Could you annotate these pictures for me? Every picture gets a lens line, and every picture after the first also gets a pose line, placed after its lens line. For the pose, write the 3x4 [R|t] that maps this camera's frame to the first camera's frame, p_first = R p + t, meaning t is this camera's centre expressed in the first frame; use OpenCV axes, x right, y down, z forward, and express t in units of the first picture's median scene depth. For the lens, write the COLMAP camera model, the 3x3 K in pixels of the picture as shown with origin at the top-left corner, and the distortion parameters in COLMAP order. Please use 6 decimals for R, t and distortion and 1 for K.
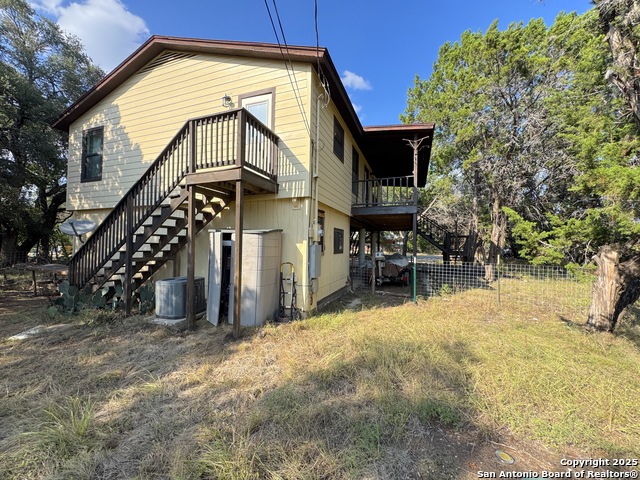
lens RADIAL K [[258.2, 0, 319.9], [0, 258.2, 239.5], [0, 0, 1]] dist [-0.001255, -0.000522]
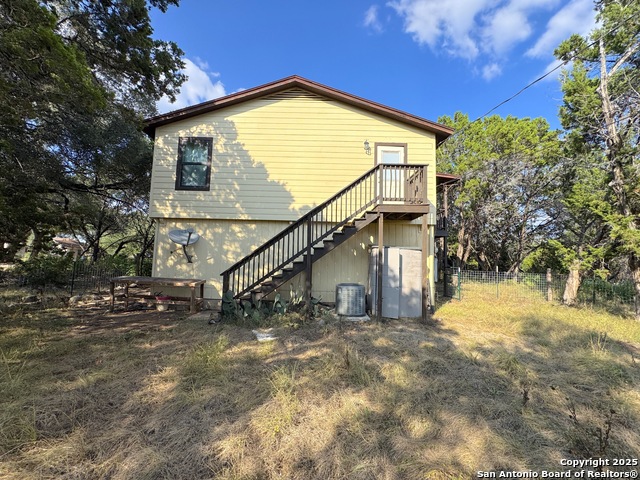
lens RADIAL K [[258.2, 0, 321.5], [0, 258.2, 242.2], [0, 0, 1]] dist [-0.001255, -0.000522]
pose [[0.940178, 0.034532, 0.338928, -0.784476], [-0.022089, 0.998935, -0.040503, 0.001524], [-0.339966, 0.030593, 0.939940, -0.091782]]
